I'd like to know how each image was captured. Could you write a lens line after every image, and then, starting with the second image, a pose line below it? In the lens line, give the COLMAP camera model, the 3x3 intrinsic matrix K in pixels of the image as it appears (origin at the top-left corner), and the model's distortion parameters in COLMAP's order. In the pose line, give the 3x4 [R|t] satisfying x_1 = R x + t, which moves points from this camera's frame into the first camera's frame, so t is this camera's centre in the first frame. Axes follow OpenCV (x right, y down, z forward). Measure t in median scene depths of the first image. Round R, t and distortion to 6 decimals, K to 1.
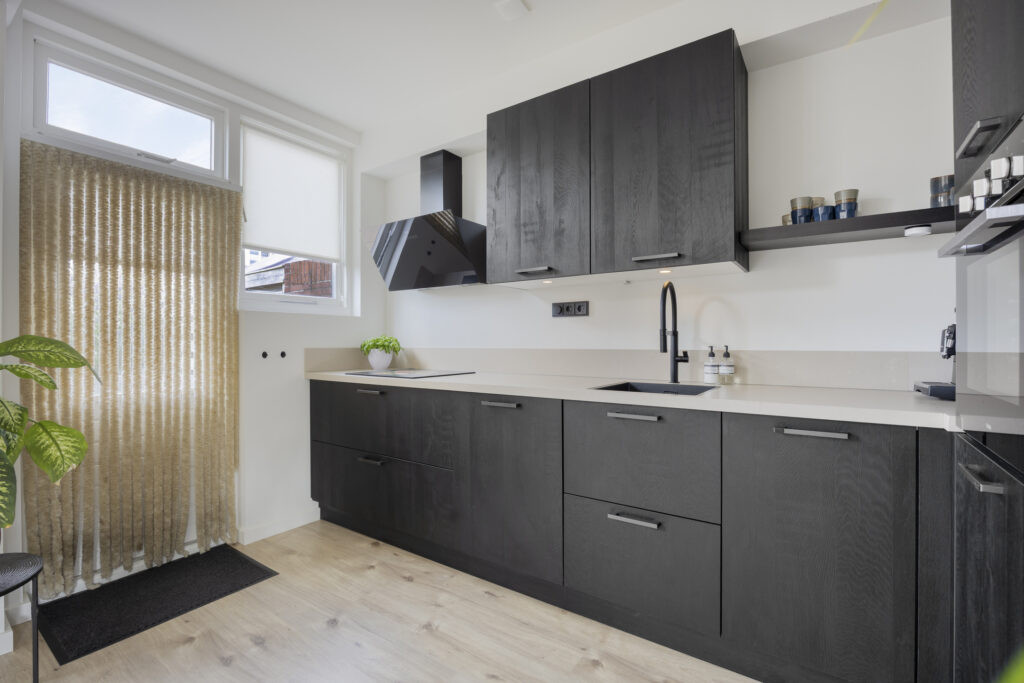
lens RADIAL K [[457.5, 0, 510.2], [0, 457.5, 341.6], [0, 0, 1]] dist [-0.014983, 0.000624]
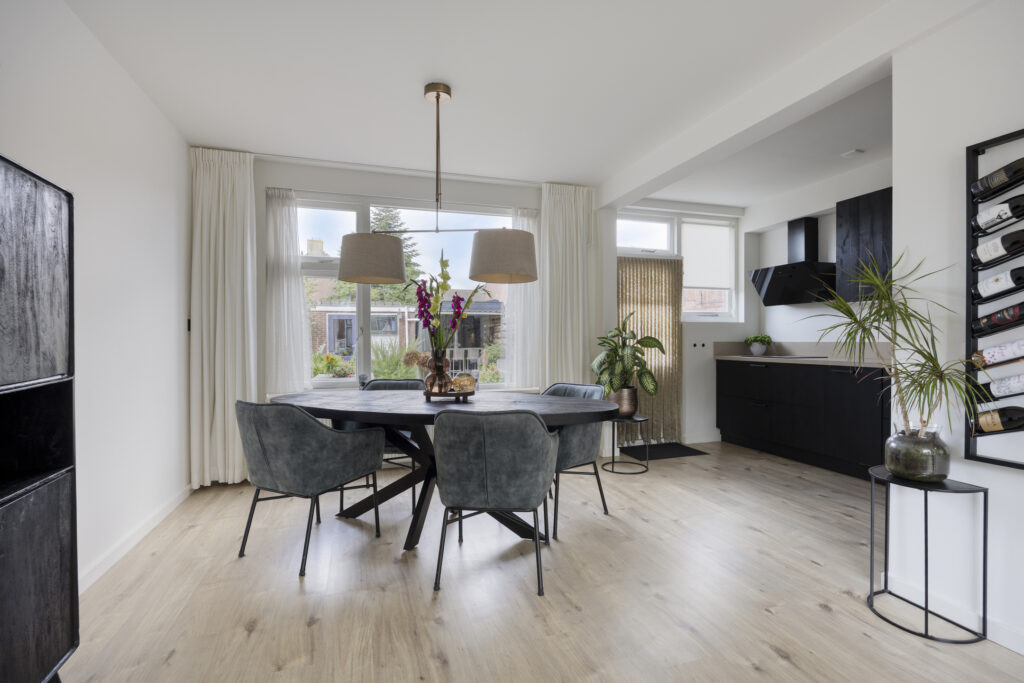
lens RADIAL K [[484.3, 0, 514.0], [0, 484.3, 348.7], [0, 0, 1]] dist [-0.017967, 0.001042]
pose [[0.792608, 0.008983, -0.609665, 0.093879], [0.003009, 0.999822, 0.018642, 0.005298], [0.609724, -0.016610, 0.792440, -1.180383]]
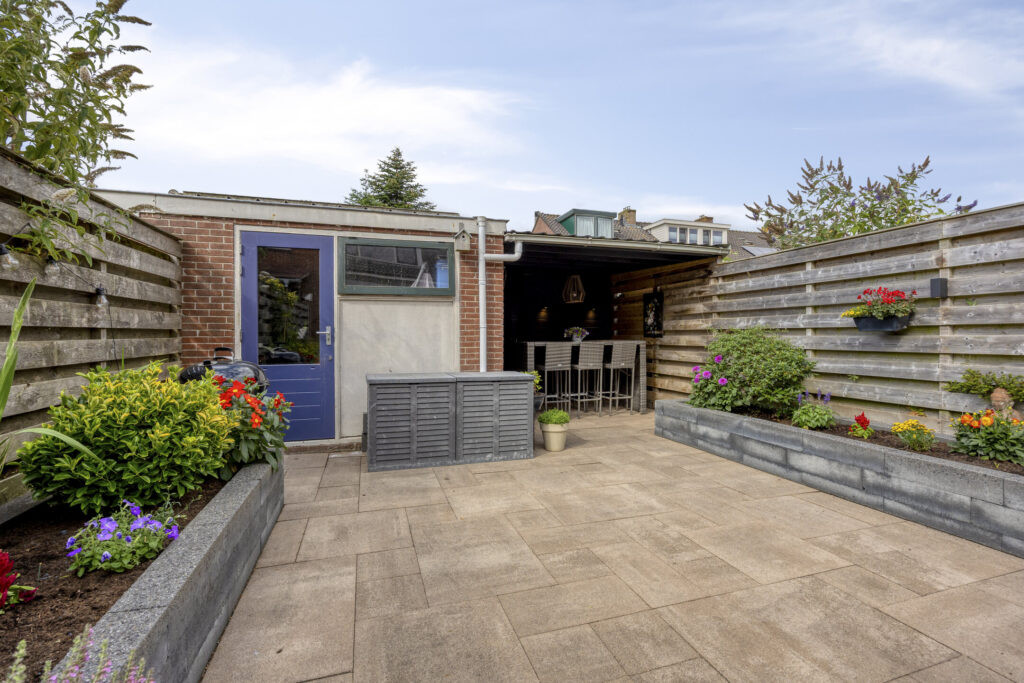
lens RADIAL K [[457.5, 0, 515.1], [0, 457.5, 333.6], [0, 0, 1]] dist [-0.014983, 0.000624]
pose [[0.796341, -0.007896, -0.604797, -3.647169], [0.006210, 0.999969, -0.004878, 0.098088], [0.604817, 0.000129, 0.796365, 1.534388]]
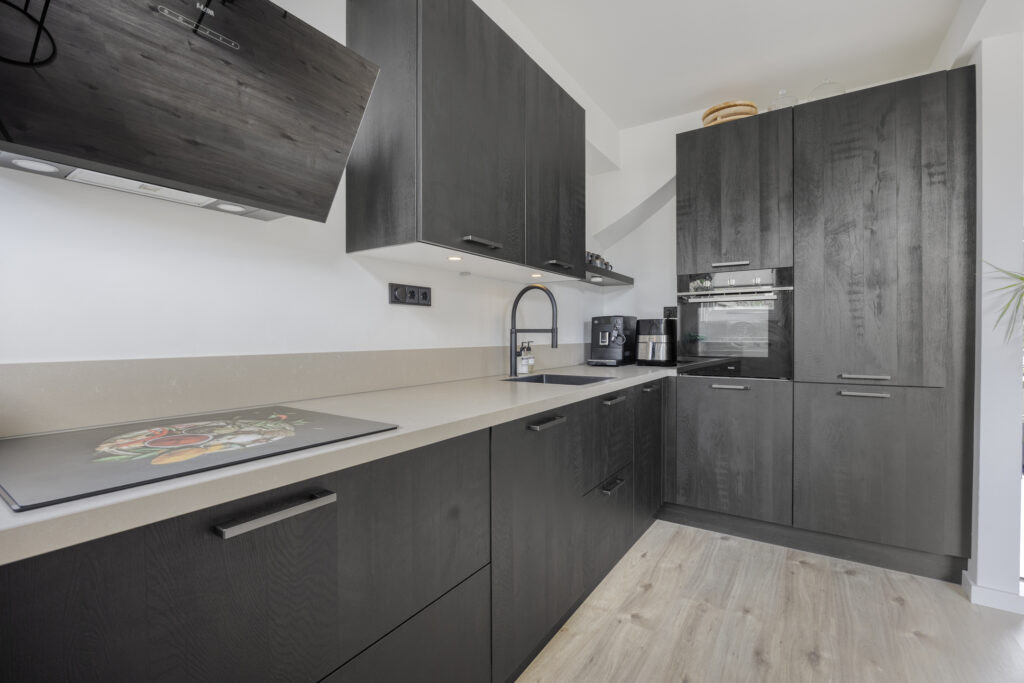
lens RADIAL K [[457.5, 0, 516.2], [0, 457.5, 342.9], [0, 0, 1]] dist [-0.014983, 0.000624]
pose [[-0.034248, -0.011352, 0.999349, -0.658814], [0.004611, 0.999923, 0.011517, -0.001947], [-0.999403, 0.005002, -0.034193, 0.929439]]
